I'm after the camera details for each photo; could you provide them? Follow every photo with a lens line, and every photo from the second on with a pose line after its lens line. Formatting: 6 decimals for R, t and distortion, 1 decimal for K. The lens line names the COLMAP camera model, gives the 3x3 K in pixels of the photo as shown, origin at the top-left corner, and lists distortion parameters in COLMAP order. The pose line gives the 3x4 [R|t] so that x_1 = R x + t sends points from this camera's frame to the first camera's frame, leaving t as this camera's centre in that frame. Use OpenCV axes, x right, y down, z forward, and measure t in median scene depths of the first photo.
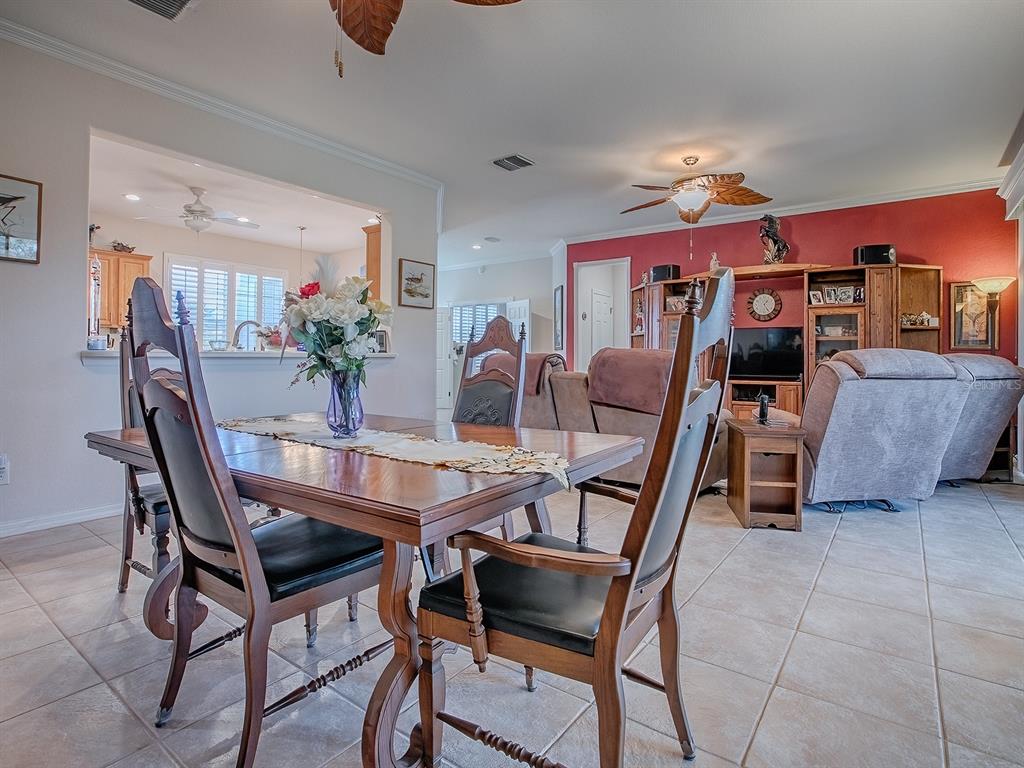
lens RADIAL K [[534.8, 0, 511.6], [0, 534.8, 363.0], [0, 0, 1]] dist [-0.055414, 0.024009]
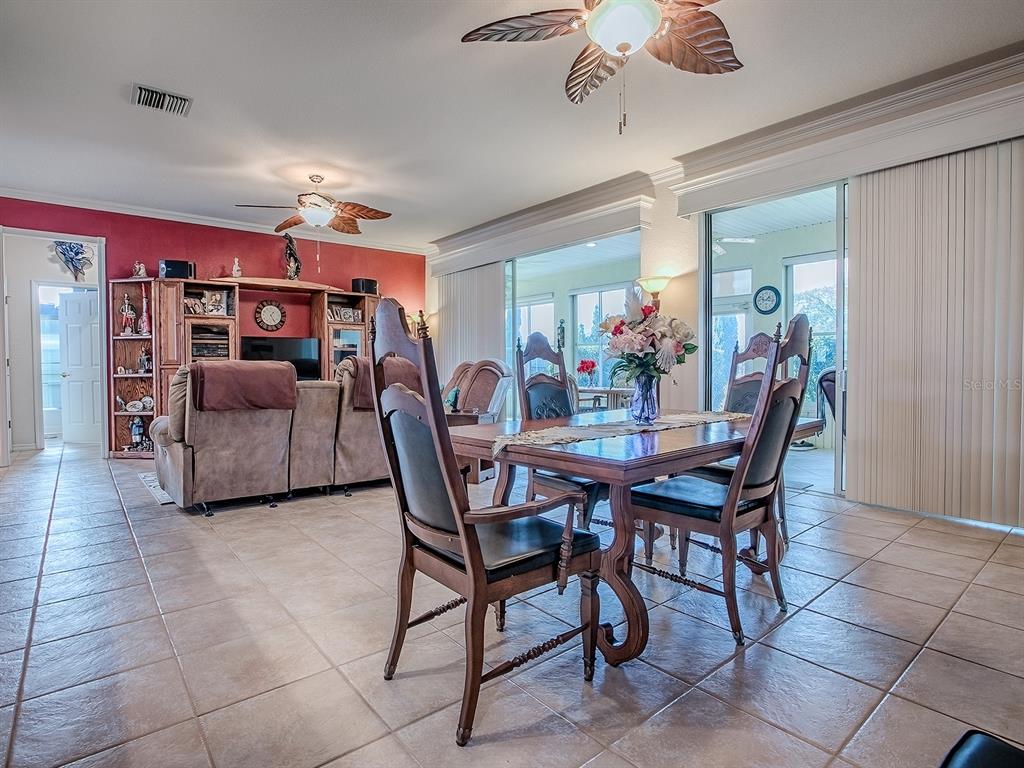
lens RADIAL K [[534.8, 0, 511.6], [0, 534.8, 363.0], [0, 0, 1]] dist [-0.055414, 0.024009]
pose [[0.252725, -0.000880, 0.967538, -0.454830], [0.014956, 0.999884, -0.002997, -0.004748], [-0.967423, 0.015228, 0.252709, 0.282697]]
